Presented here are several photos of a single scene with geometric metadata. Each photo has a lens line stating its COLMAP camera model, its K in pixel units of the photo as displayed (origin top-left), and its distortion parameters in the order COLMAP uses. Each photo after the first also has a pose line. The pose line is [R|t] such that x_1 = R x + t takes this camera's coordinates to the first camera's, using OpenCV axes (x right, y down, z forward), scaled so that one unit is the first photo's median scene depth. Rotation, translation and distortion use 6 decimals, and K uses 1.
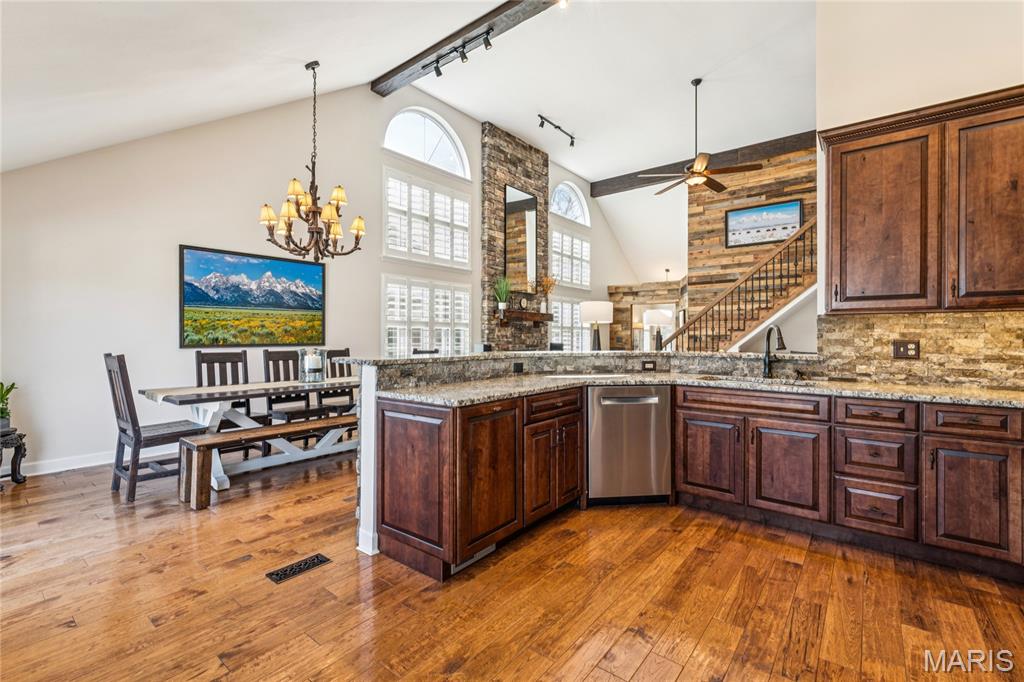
lens RADIAL K [[447.1, 0, 517.6], [0, 447.1, 337.1], [0, 0, 1]] dist [-0.004141, 0.000935]
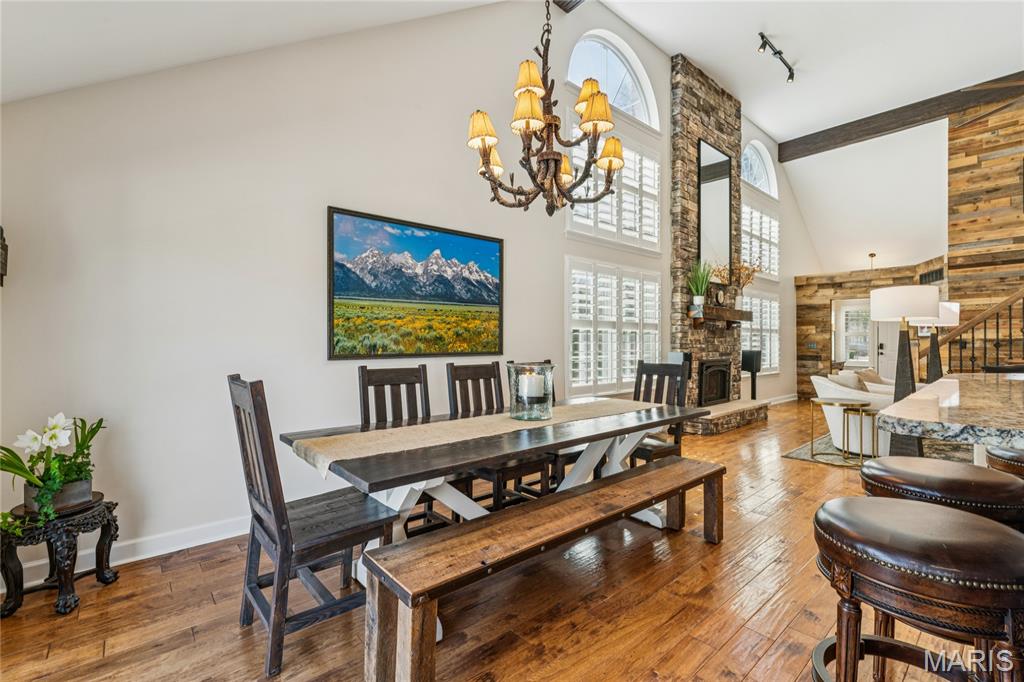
lens RADIAL K [[447.1, 0, 518.7], [0, 447.1, 340.5], [0, 0, 1]] dist [-0.004141, 0.000935]
pose [[0.983968, -0.001064, -0.178342, -0.327747], [0.000586, 0.999996, -0.002734, -0.002314], [0.178344, 0.002586, 0.983965, 0.358406]]
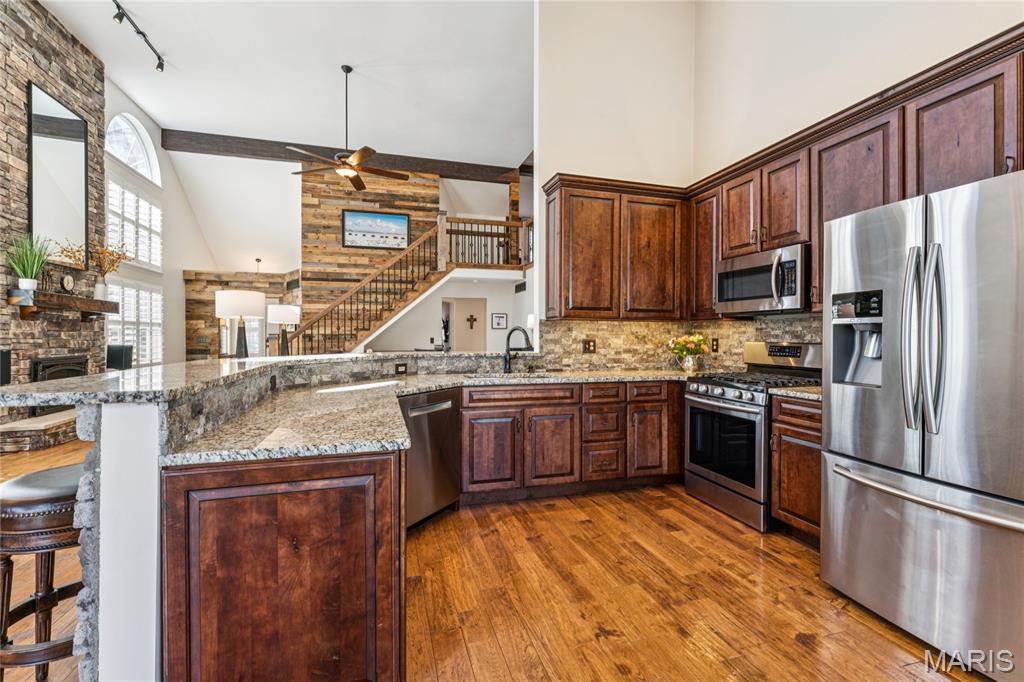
lens RADIAL K [[447.1, 0, 511.3], [0, 447.1, 340.6], [0, 0, 1]] dist [-0.004141, 0.000935]
pose [[0.580148, -0.008097, 0.814471, -0.241091], [-0.000887, 0.999944, 0.010573, -0.002465], [-0.814511, -0.006857, 0.580108, 0.215856]]
